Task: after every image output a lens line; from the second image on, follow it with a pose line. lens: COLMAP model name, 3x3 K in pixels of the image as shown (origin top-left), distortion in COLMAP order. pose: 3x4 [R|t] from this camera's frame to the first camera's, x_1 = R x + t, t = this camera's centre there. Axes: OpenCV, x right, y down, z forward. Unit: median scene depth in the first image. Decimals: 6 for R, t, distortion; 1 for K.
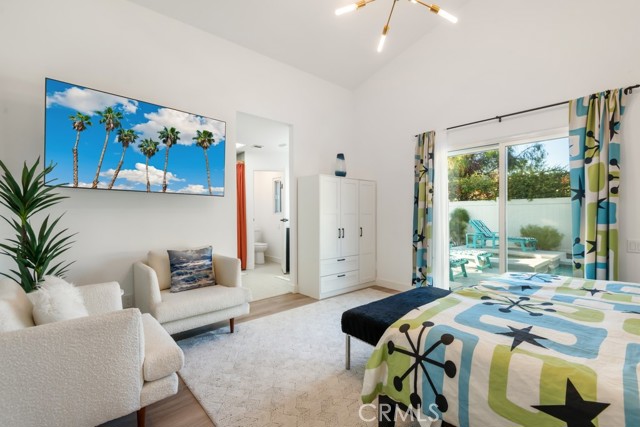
lens RADIAL K [[293.9, 0, 320.0], [0, 293.9, 213.5], [0, 0, 1]] dist [0.025184, 0.000002]
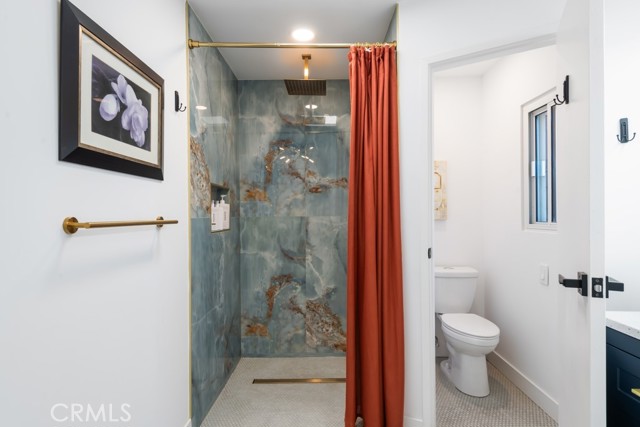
lens RADIAL K [[325.3, 0, 320.0], [0, 325.3, 213.5], [0, 0, 1]] dist [0.036907, 0.000200]
pose [[0.741769, -0.000599, -0.670656, -0.144236], [-0.002529, 0.999990, -0.003691, -0.021268], [0.670651, 0.004434, 0.741760, 1.010042]]
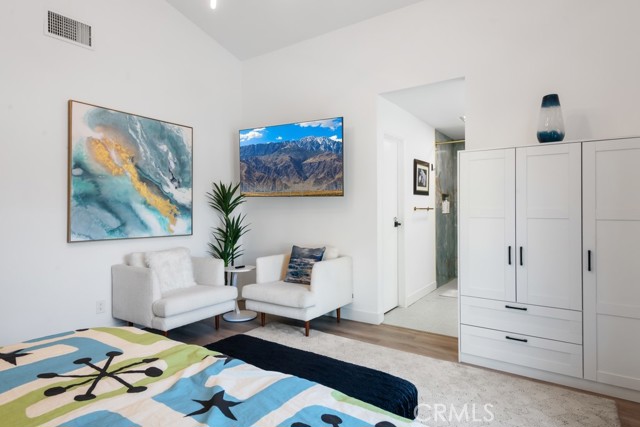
lens RADIAL K [[370.9, 0, 320.0], [0, 370.9, 208.9], [0, 0, 1]] dist [0.001325, 0.000204]
pose [[0.239901, 0.005907, -0.970779, 0.611605], [-0.005678, 0.999973, 0.004682, -0.016006], [0.970781, 0.004389, 0.239928, 0.507331]]
